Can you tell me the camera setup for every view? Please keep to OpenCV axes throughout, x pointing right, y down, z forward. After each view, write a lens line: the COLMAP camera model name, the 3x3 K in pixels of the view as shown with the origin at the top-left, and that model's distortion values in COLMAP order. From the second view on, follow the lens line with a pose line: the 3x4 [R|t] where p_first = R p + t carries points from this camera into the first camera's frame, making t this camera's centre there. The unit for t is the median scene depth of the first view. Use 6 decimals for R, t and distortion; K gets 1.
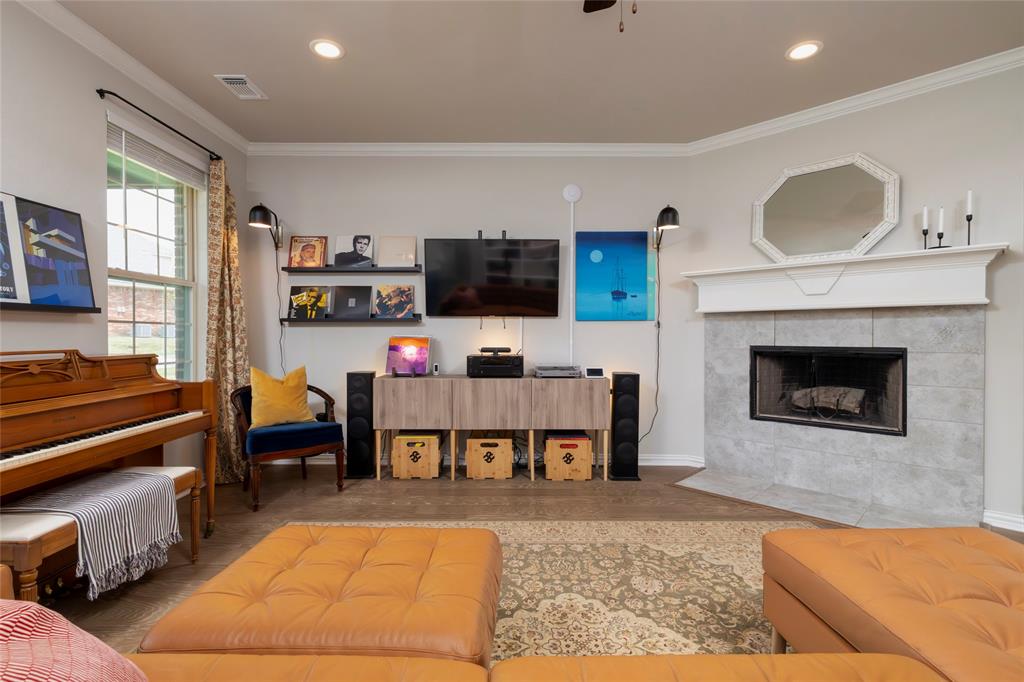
lens RADIAL K [[498.3, 0, 505.7], [0, 498.3, 339.0], [0, 0, 1]] dist [-0.002982, 0.002489]
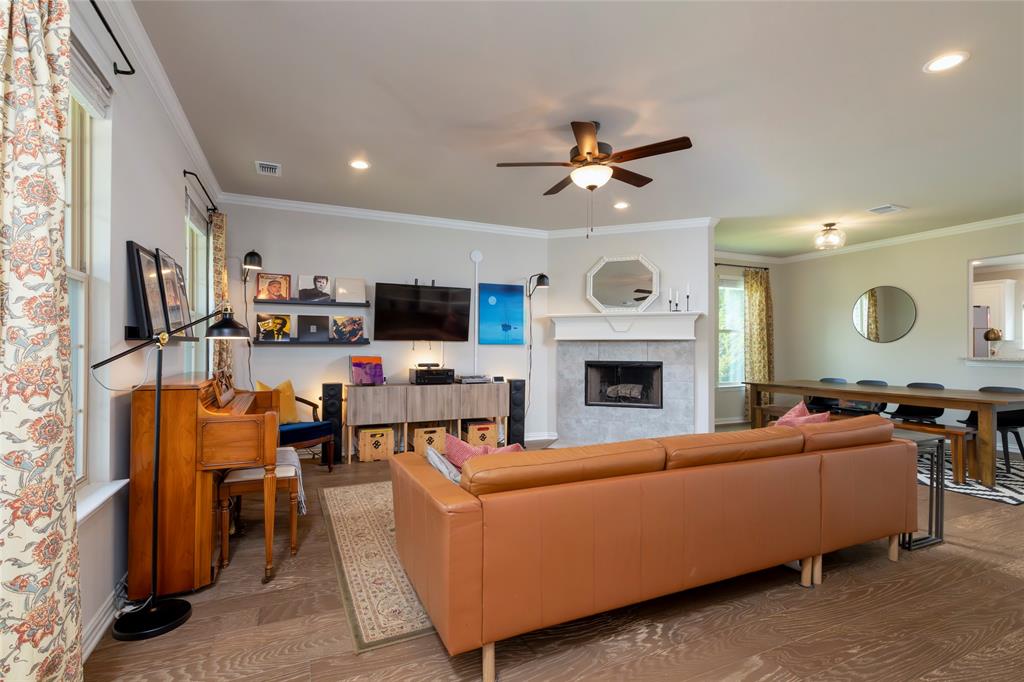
lens RADIAL K [[498.3, 0, 520.7], [0, 498.3, 344.0], [0, 0, 1]] dist [-0.002982, 0.002489]
pose [[0.904505, 0.006495, 0.426414, -0.408285], [0.000636, 0.999862, -0.016579, -0.014951], [-0.426463, 0.015267, 0.904376, -0.402420]]
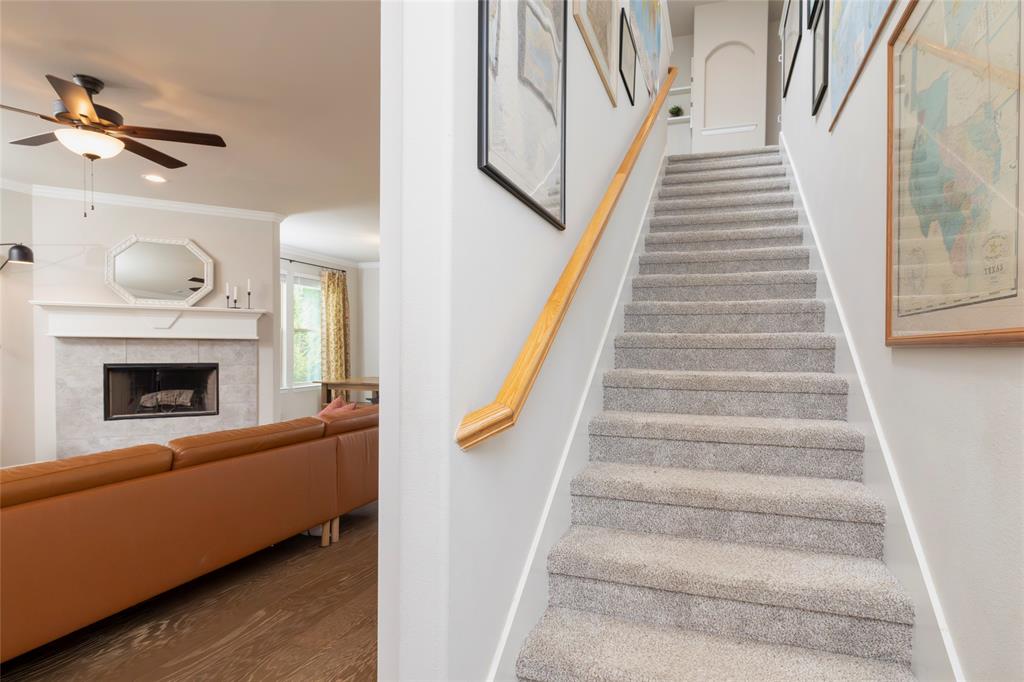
lens RADIAL K [[498.3, 0, 560.4], [0, 498.3, 358.6], [0, 0, 1]] dist [-0.002982, 0.002489]
pose [[0.273233, -0.016268, 0.961810, -0.434710], [0.002863, 0.999866, 0.016098, -0.017595], [-0.961944, -0.001645, 0.273243, -0.500622]]
